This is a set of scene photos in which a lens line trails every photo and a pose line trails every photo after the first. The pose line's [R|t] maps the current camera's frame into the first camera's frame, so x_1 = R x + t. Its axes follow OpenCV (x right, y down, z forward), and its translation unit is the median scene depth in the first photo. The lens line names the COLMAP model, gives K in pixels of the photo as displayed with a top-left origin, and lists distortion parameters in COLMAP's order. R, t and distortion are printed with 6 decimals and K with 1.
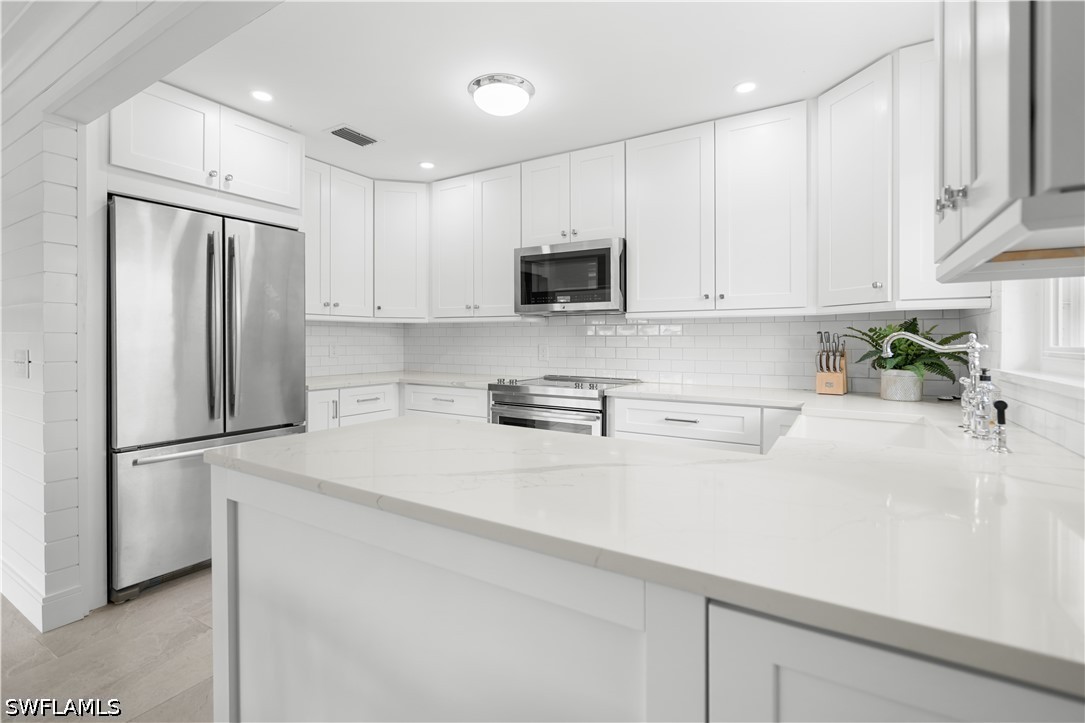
lens RADIAL K [[499.4, 0, 548.1], [0, 499.4, 340.5], [0, 0, 1]] dist [-0.010427, 0.004126]
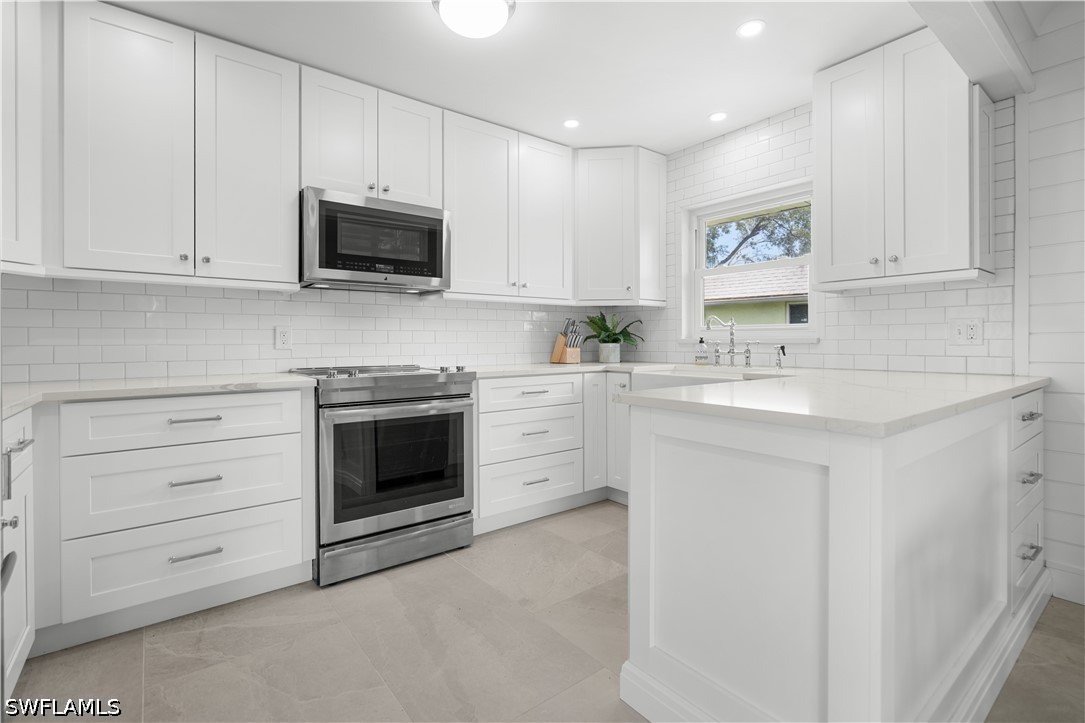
lens RADIAL K [[499.4, 0, 544.3], [0, 499.4, 340.1], [0, 0, 1]] dist [-0.010427, 0.004126]
pose [[0.361049, -0.004868, 0.932534, -0.660225], [0.001927, 0.999988, 0.004474, 0.031909], [-0.932545, 0.000181, 0.361054, 0.486678]]
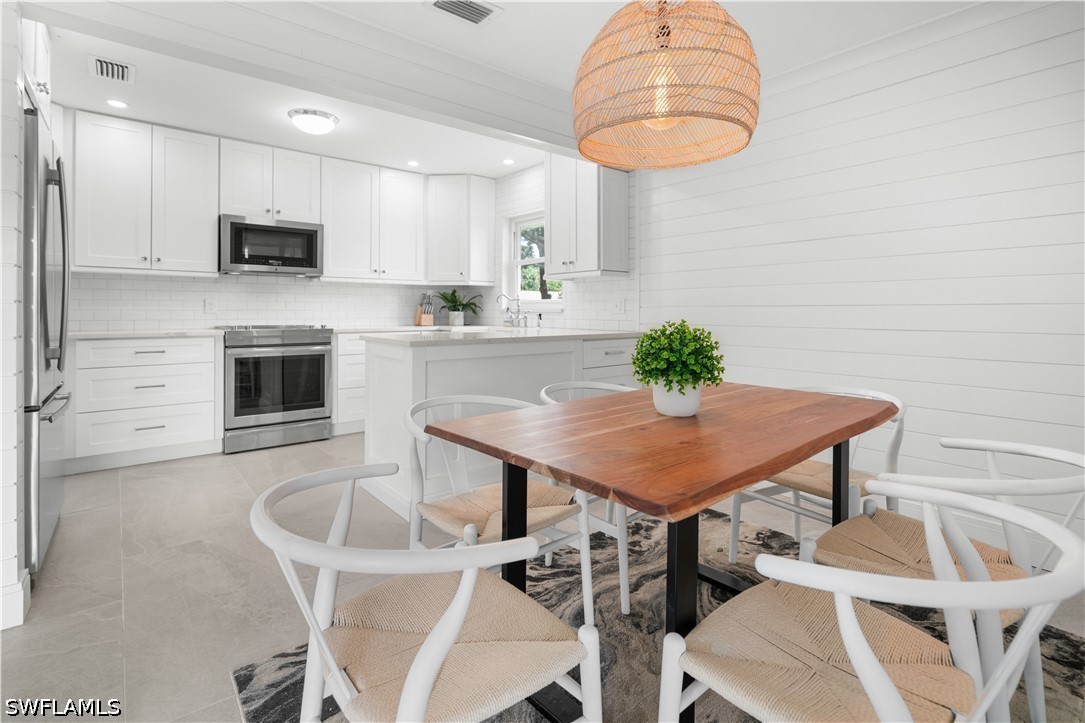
lens RADIAL K [[499.4, 0, 536.9], [0, 499.4, 310.0], [0, 0, 1]] dist [-0.010427, 0.004126]
pose [[0.340545, -0.003128, 0.940223, -0.988601], [-0.004872, 0.999975, 0.005092, 0.029875], [-0.940215, -0.006315, 0.340522, -0.074507]]
